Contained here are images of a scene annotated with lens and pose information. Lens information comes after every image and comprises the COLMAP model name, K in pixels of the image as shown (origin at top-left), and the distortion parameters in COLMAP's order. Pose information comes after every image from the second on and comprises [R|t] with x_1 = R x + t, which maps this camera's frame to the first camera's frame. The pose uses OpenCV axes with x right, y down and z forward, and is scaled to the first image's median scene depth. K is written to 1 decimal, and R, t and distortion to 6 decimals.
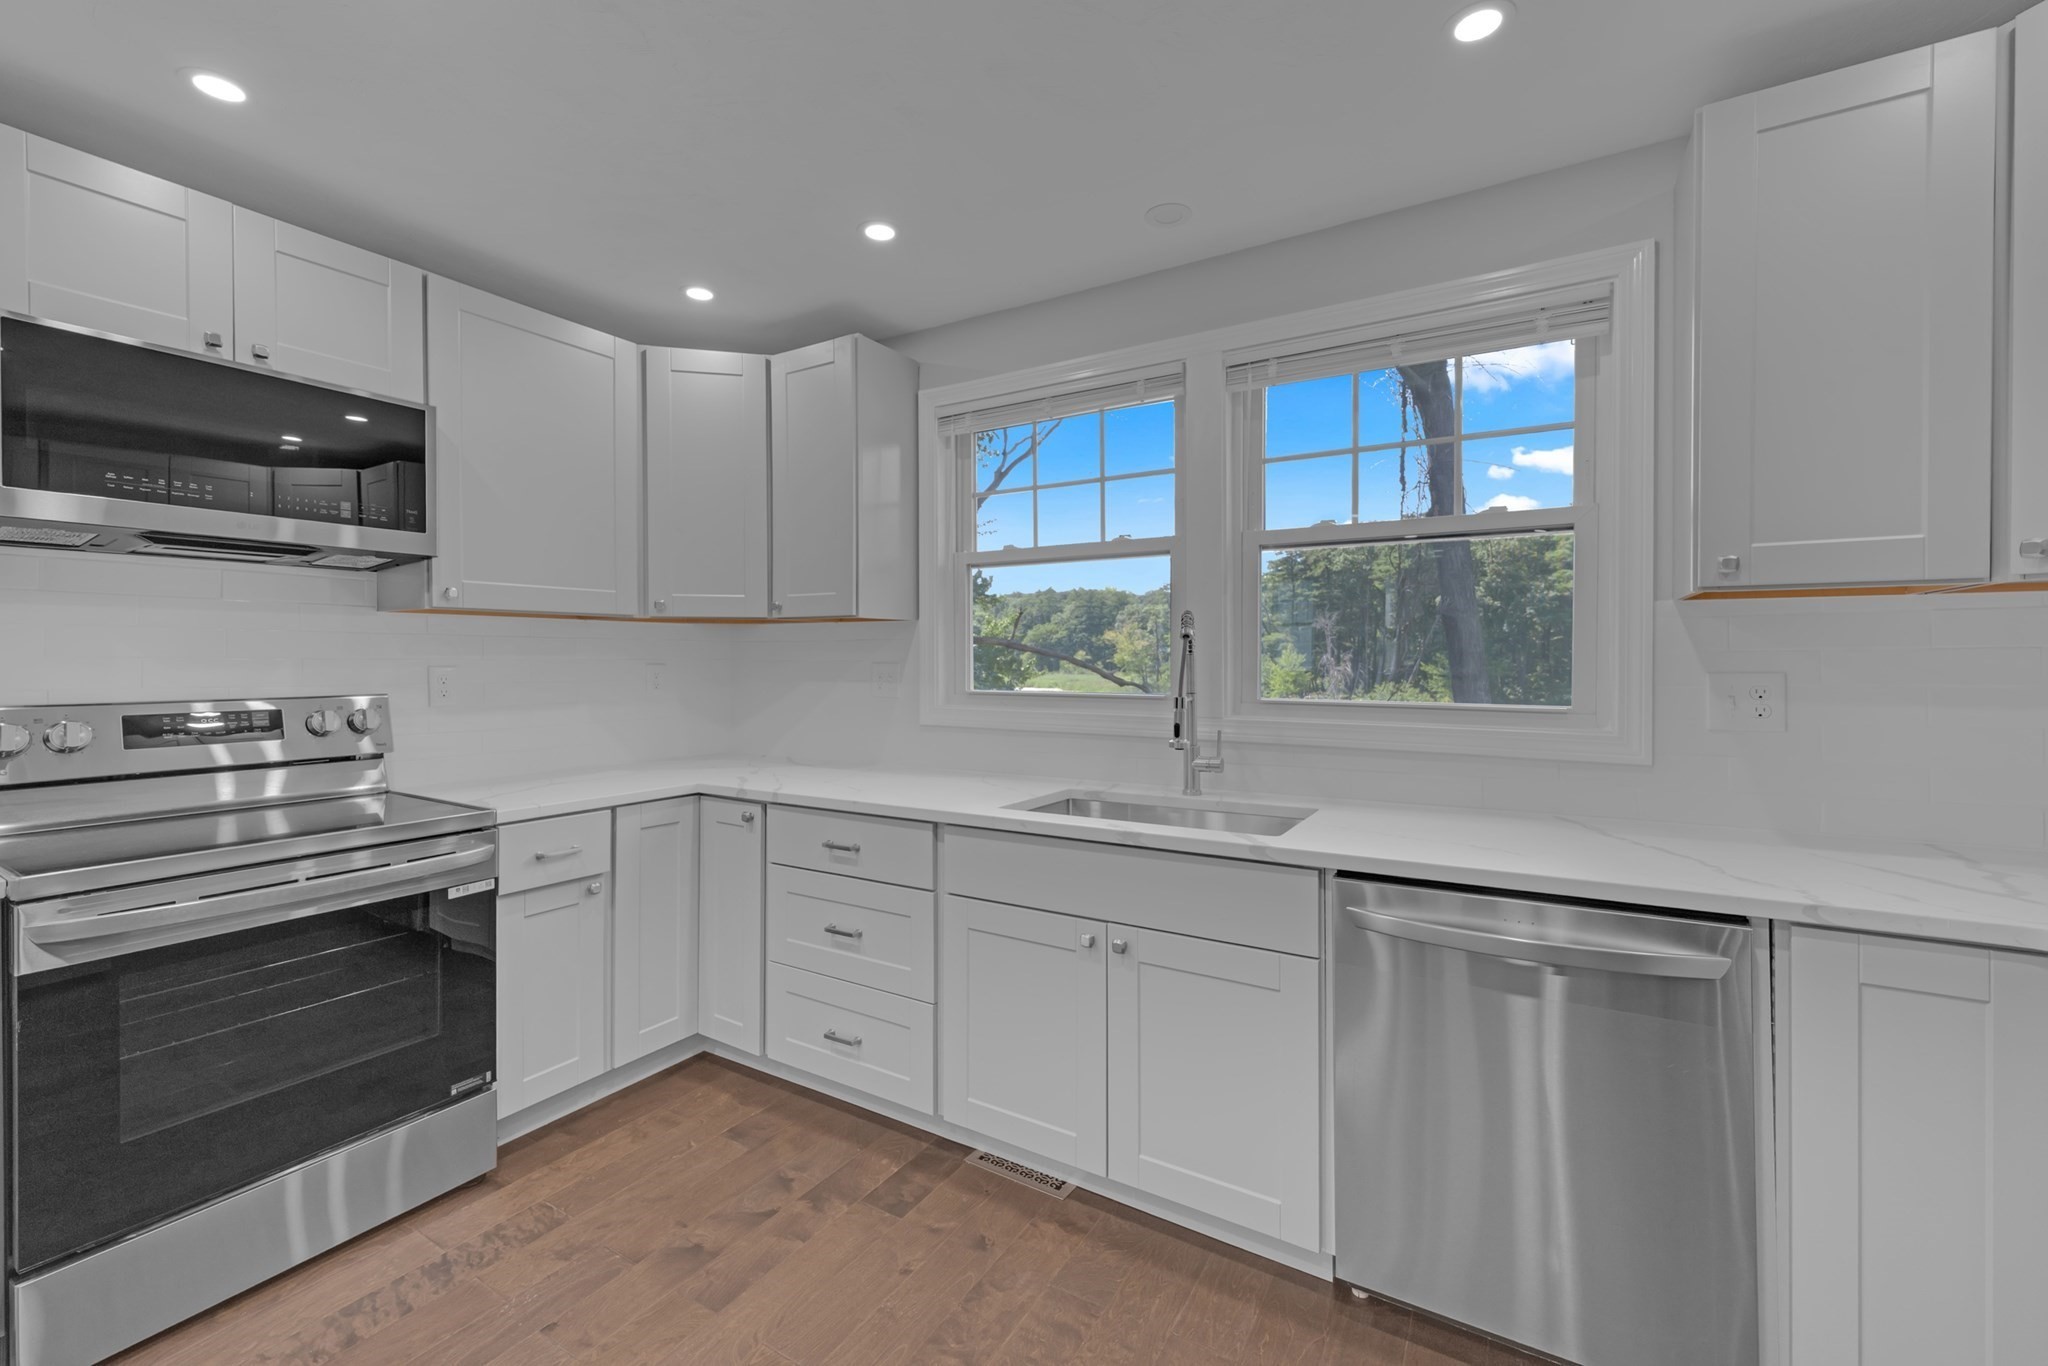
lens RADIAL K [[821.1, 0, 1015.2], [0, 821.1, 660.1], [0, 0, 1]] dist [-0.002162, 0.002533]
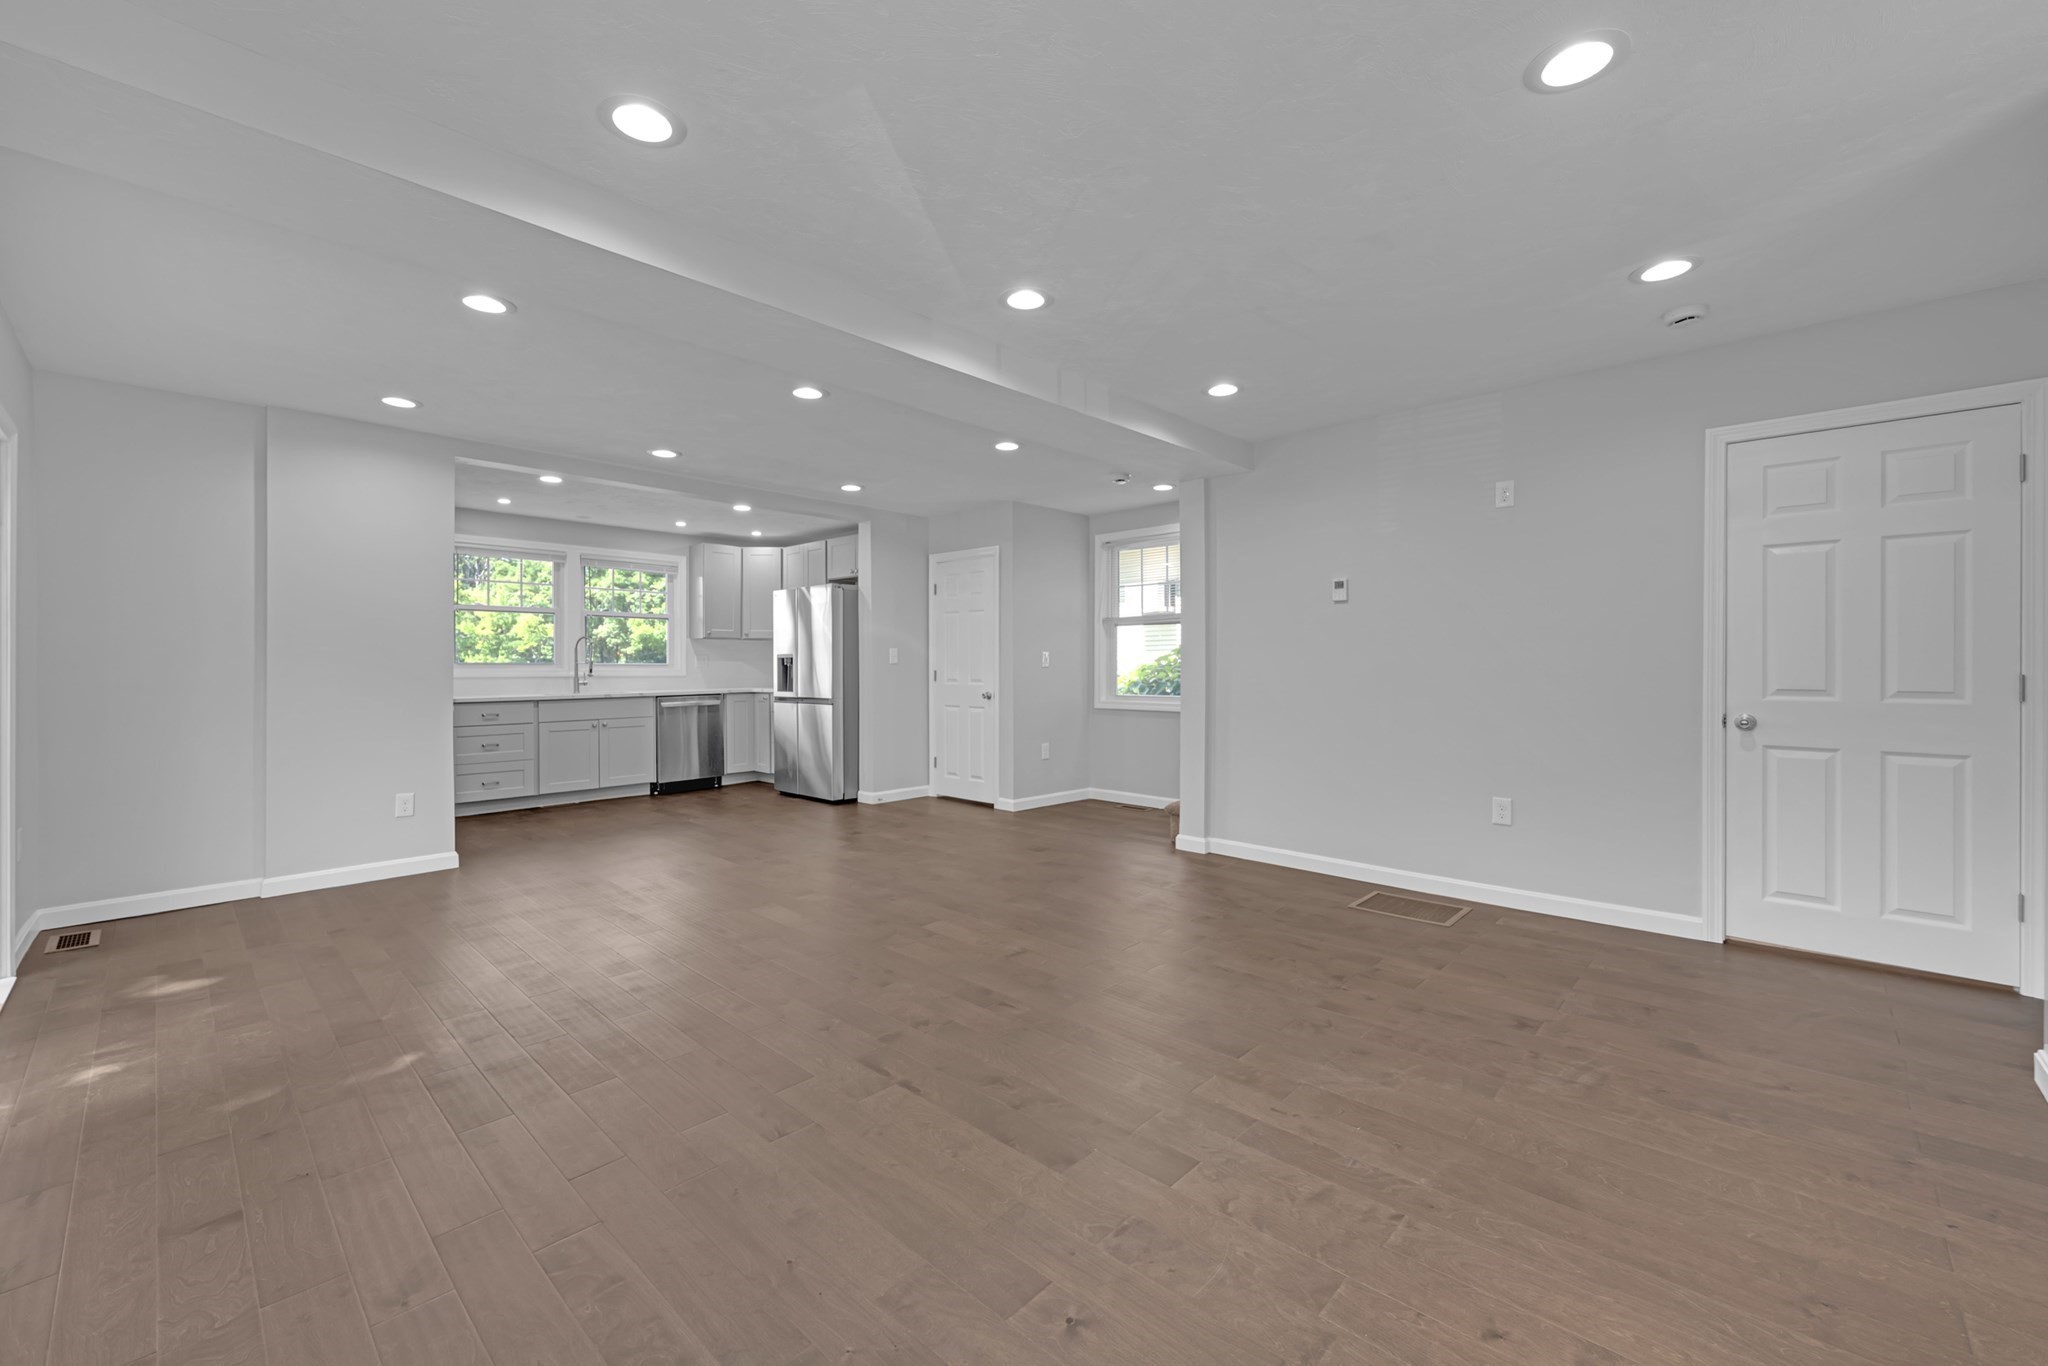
lens RADIAL K [[821.1, 0, 1017.4], [0, 821.1, 668.3], [0, 0, 1]] dist [-0.002162, 0.002533]
pose [[0.208428, -0.003735, 0.978031, -2.670990], [0.002672, 0.999991, 0.003249, 0.063661], [-0.978034, 0.001936, 0.208436, -1.398434]]
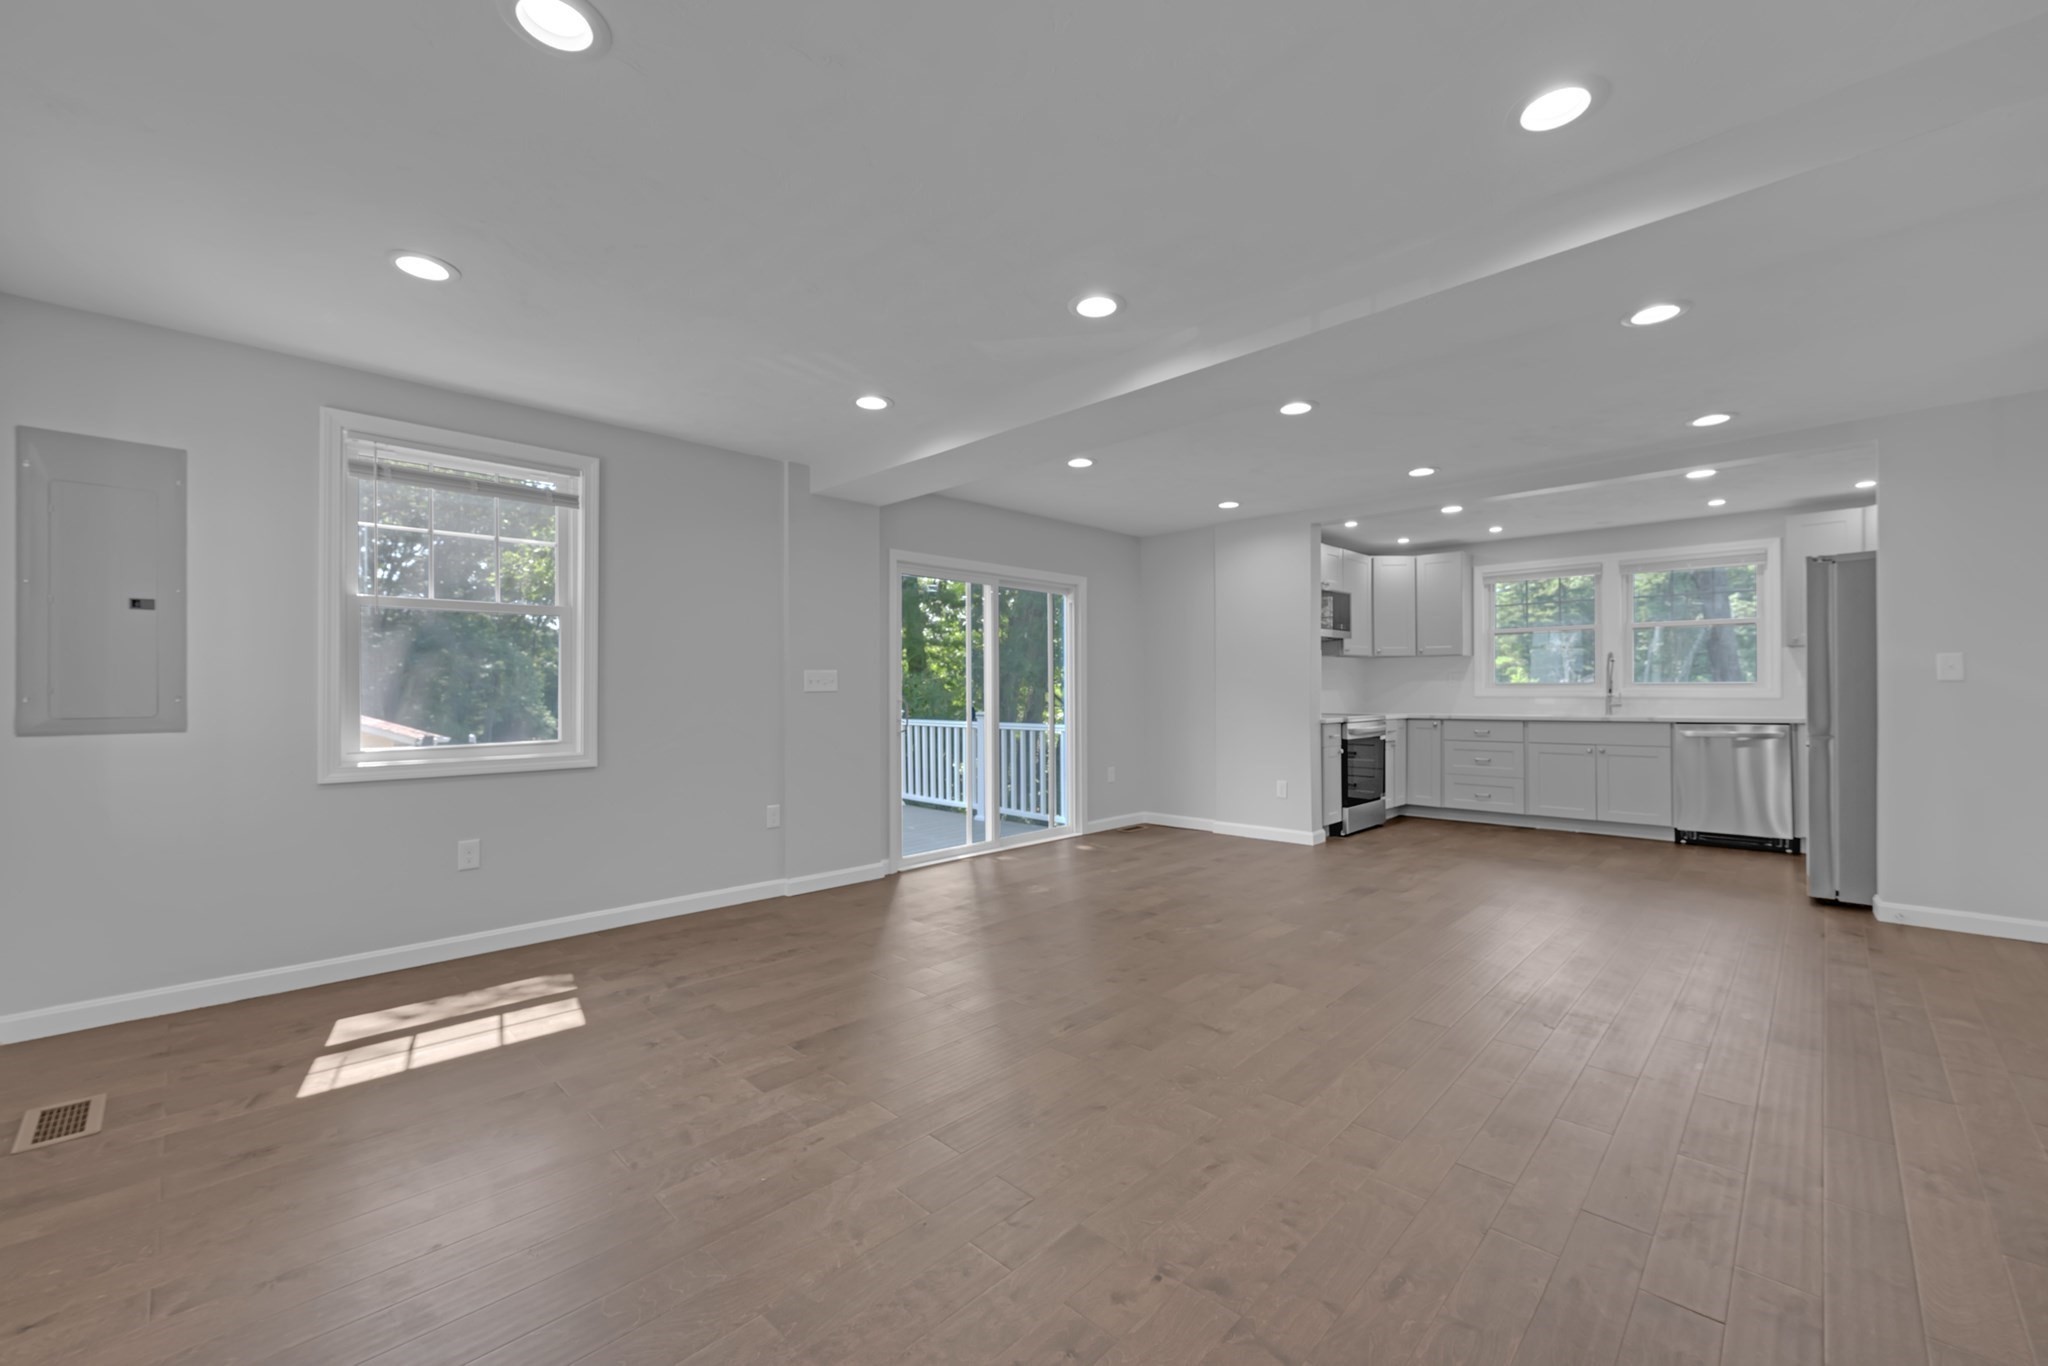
lens RADIAL K [[821.1, 0, 1029.6], [0, 821.1, 680.7], [0, 0, 1]] dist [-0.002162, 0.002533]
pose [[0.978103, -0.004574, -0.208073, -1.242233], [0.002913, 0.999961, -0.008290, 0.062265], [0.208103, 0.007502, 0.978078, -2.367545]]
